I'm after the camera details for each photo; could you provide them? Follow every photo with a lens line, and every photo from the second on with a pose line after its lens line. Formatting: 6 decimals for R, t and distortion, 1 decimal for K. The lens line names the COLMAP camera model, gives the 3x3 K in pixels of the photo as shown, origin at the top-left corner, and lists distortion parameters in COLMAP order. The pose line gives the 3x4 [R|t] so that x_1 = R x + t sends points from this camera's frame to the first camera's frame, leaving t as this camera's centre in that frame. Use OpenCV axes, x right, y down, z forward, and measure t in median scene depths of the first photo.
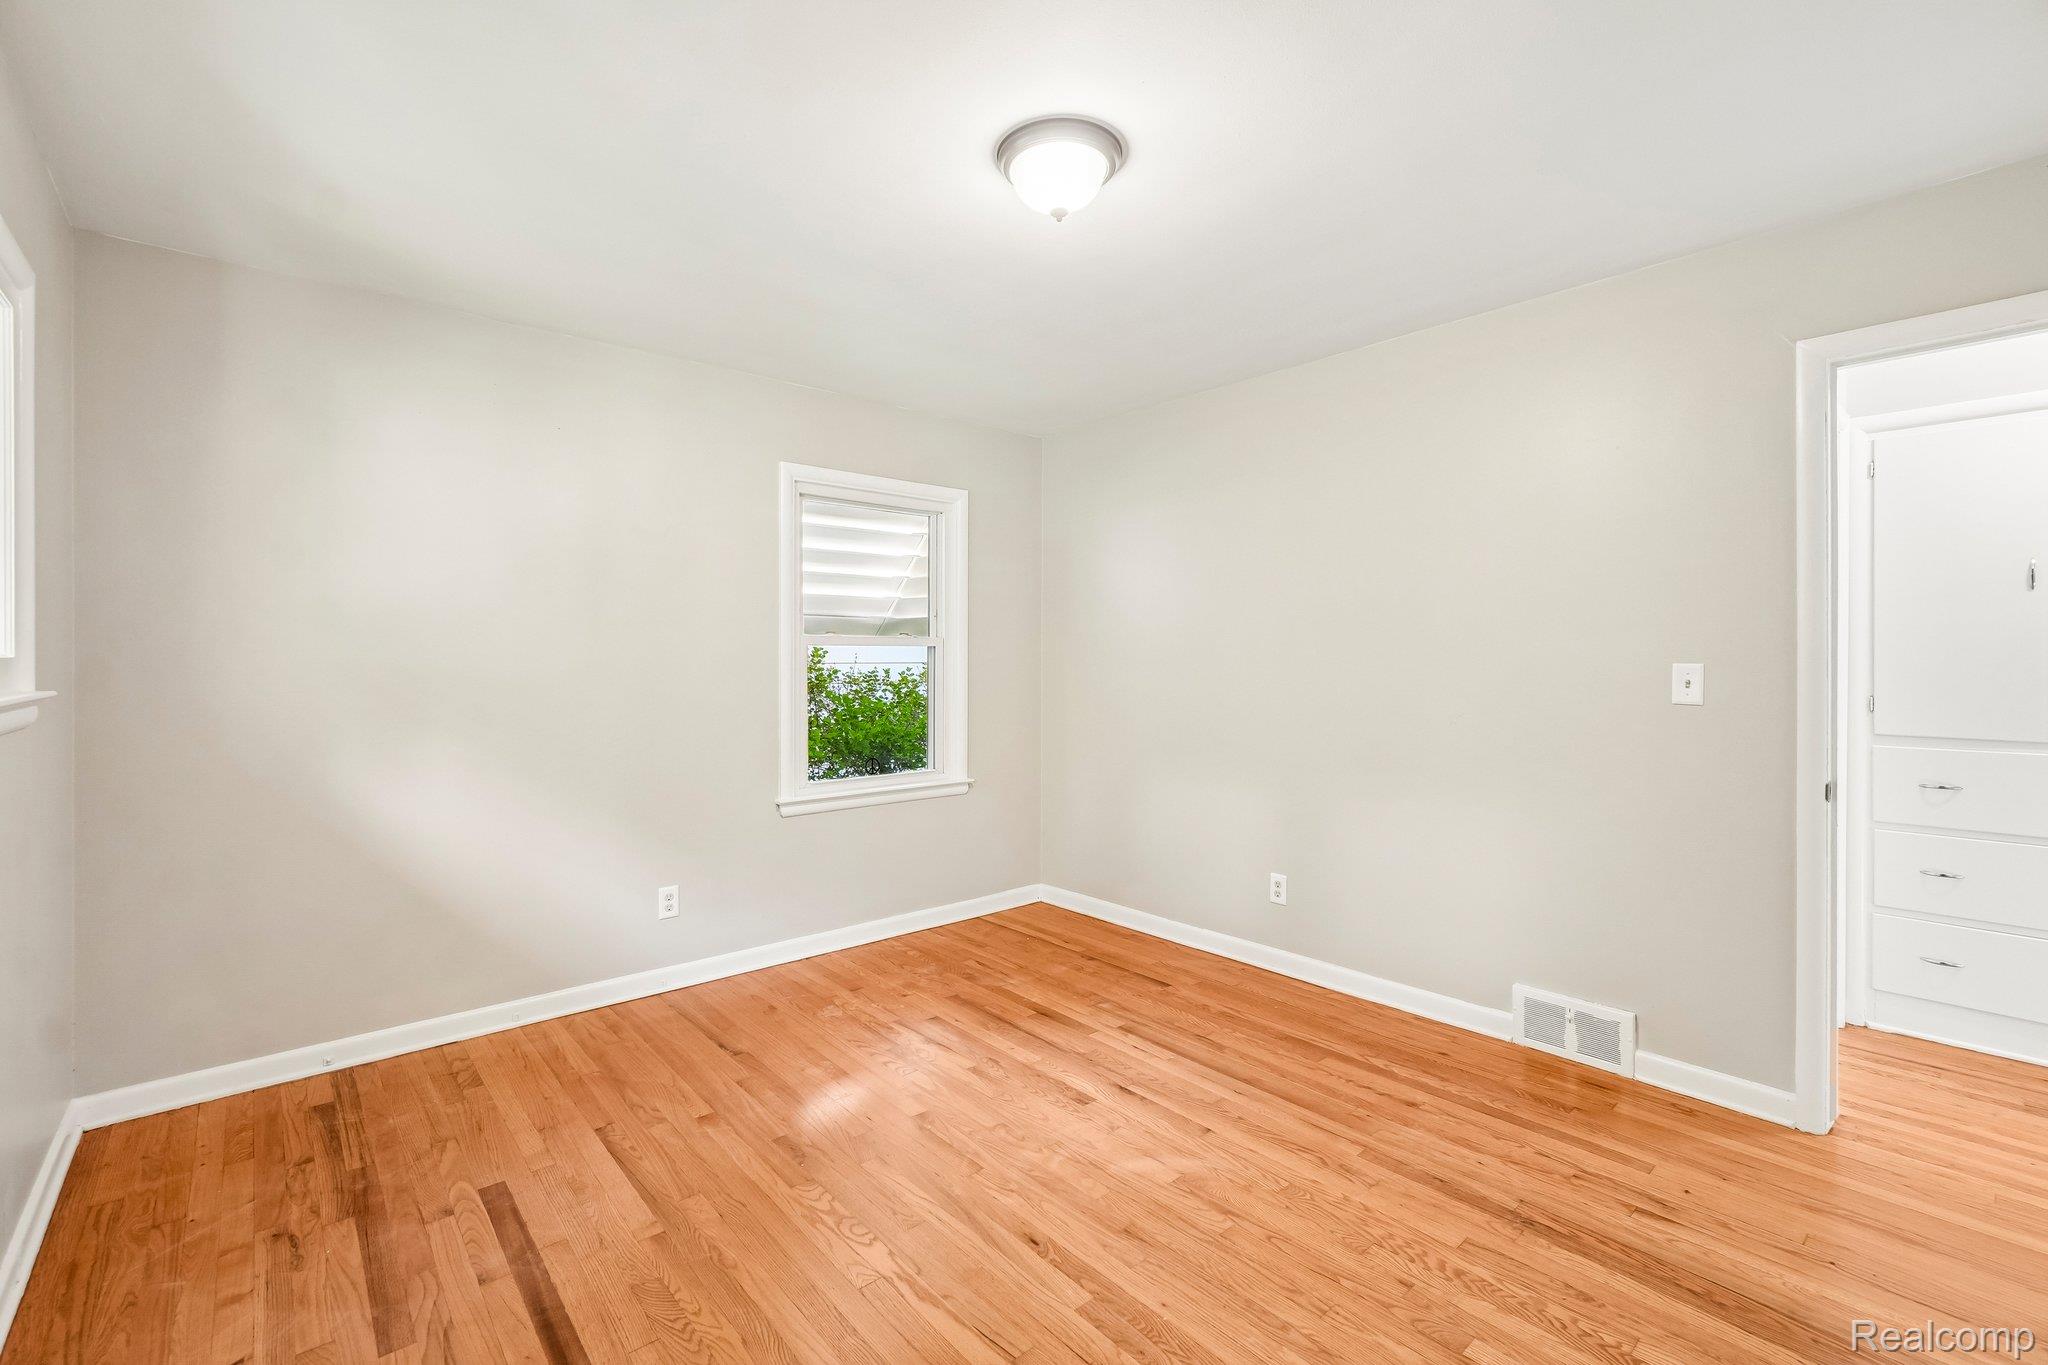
lens RADIAL K [[888.7, 0, 1041.4], [0, 888.7, 668.8], [0, 0, 1]] dist [-0.010578, 0.003762]
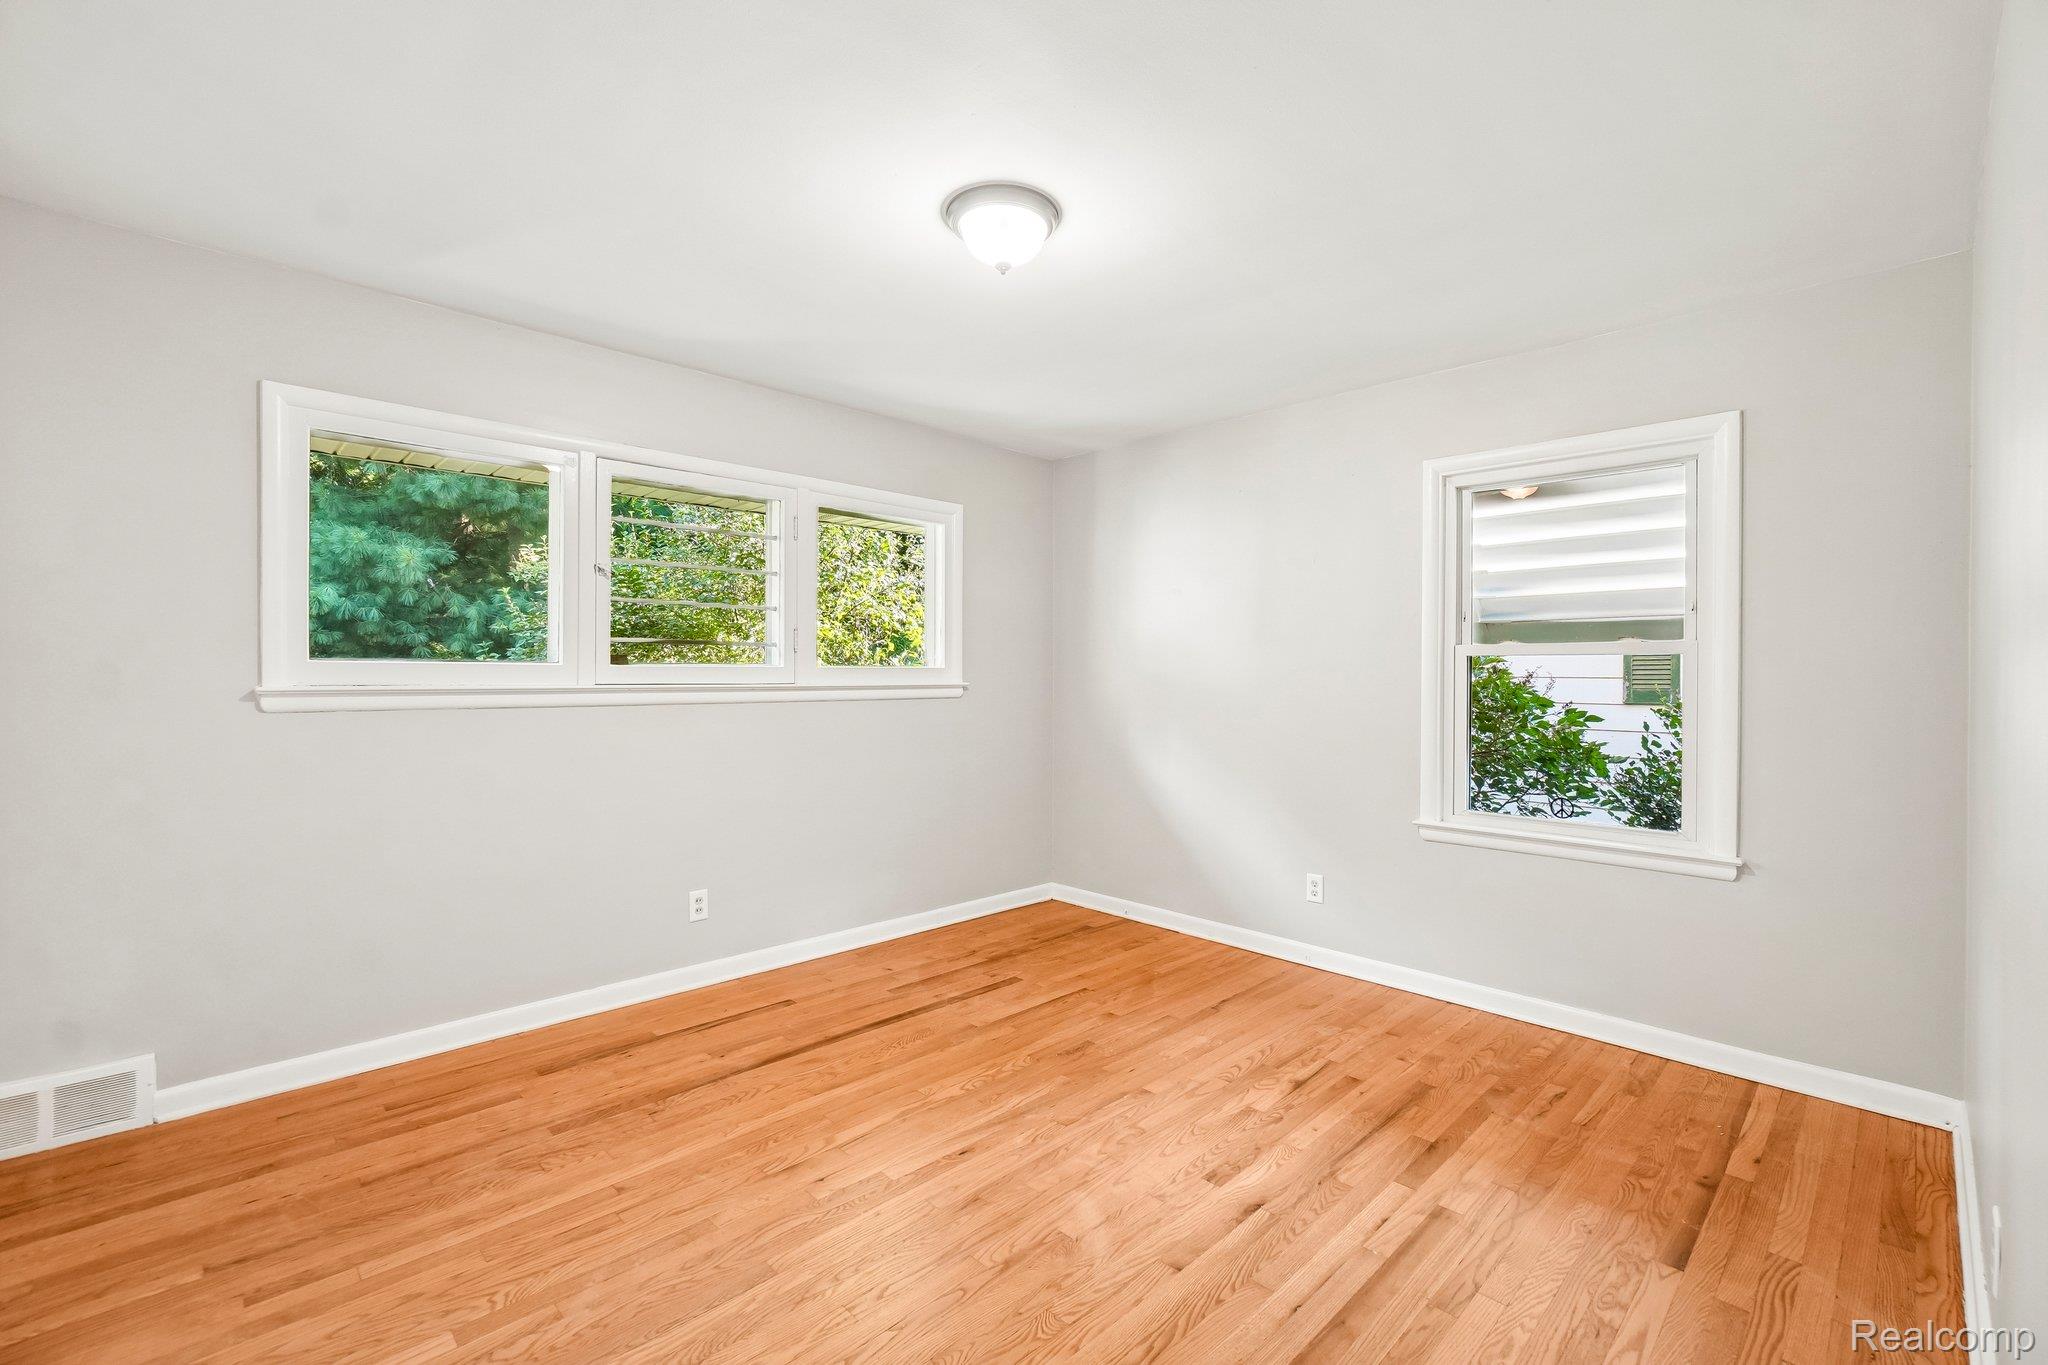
lens RADIAL K [[888.7, 0, 1038.0], [0, 888.7, 682.7], [0, 0, 1]] dist [-0.010578, 0.003762]
pose [[0.055329, 0.011901, -0.998397, 0.884427], [-0.017191, 0.999792, 0.010965, -0.004457], [0.998320, 0.016557, 0.055522, 0.759897]]
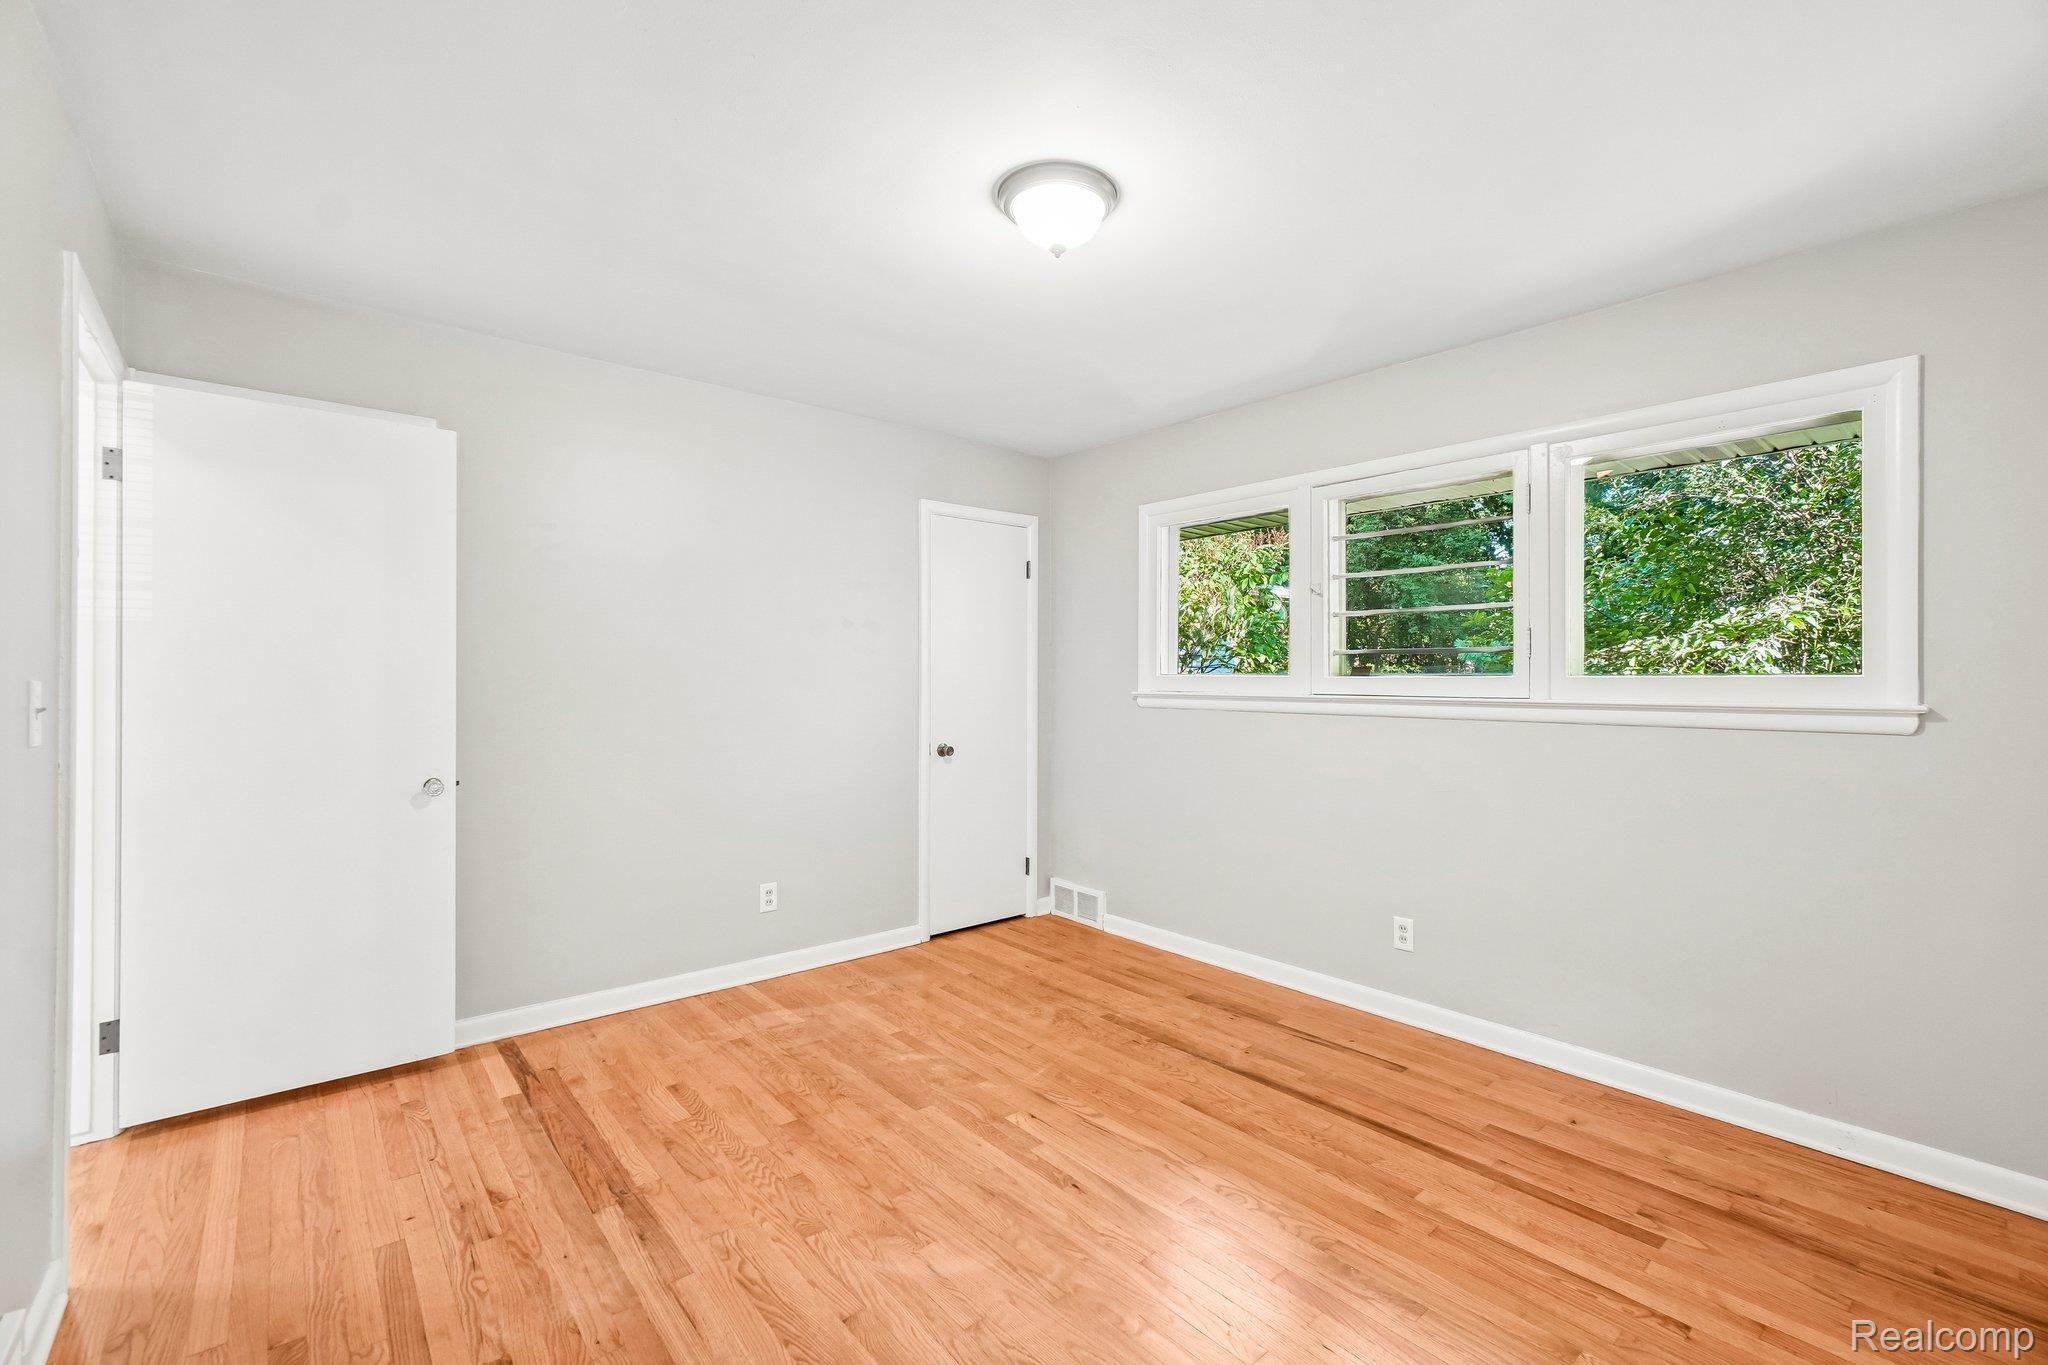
lens RADIAL K [[888.7, 0, 1024.6], [0, 888.7, 675.5], [0, 0, 1]] dist [-0.010578, 0.003762]
pose [[-0.999601, -0.004445, 0.027888, 0.021698], [-0.004210, 0.999955, 0.008474, -0.016373], [-0.027924, 0.008353, -0.999575, 1.587529]]
